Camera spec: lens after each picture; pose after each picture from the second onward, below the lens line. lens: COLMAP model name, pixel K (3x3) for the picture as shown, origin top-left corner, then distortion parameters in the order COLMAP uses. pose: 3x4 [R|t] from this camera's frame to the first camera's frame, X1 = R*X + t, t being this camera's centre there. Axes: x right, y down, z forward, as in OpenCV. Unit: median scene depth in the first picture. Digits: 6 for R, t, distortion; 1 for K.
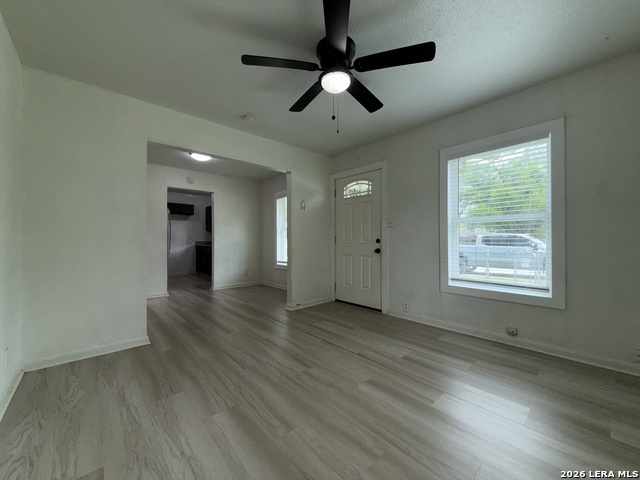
lens RADIAL K [[256.6, 0, 321.4], [0, 256.6, 239.9], [0, 0, 1]] dist [-0.001324, -0.000336]
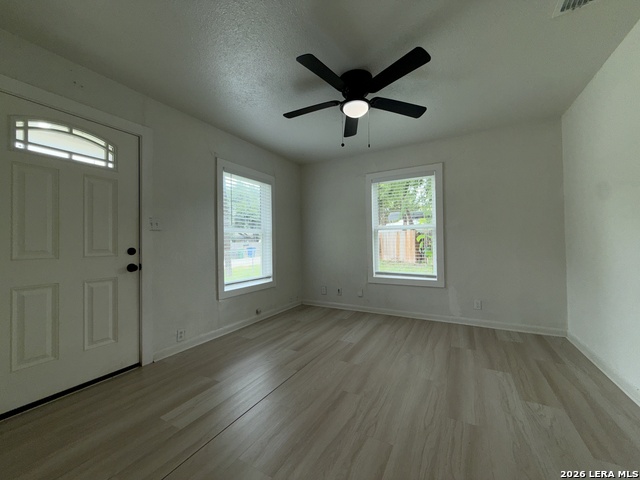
lens RADIAL K [[256.6, 0, 316.3], [0, 256.6, 240.9], [0, 0, 1]] dist [-0.001324, -0.000336]
pose [[-0.310282, 0.016382, 0.950503, -0.714388], [0.016709, 0.999791, -0.011777, -0.009301], [-0.950498, 0.012228, -0.310491, 1.134372]]
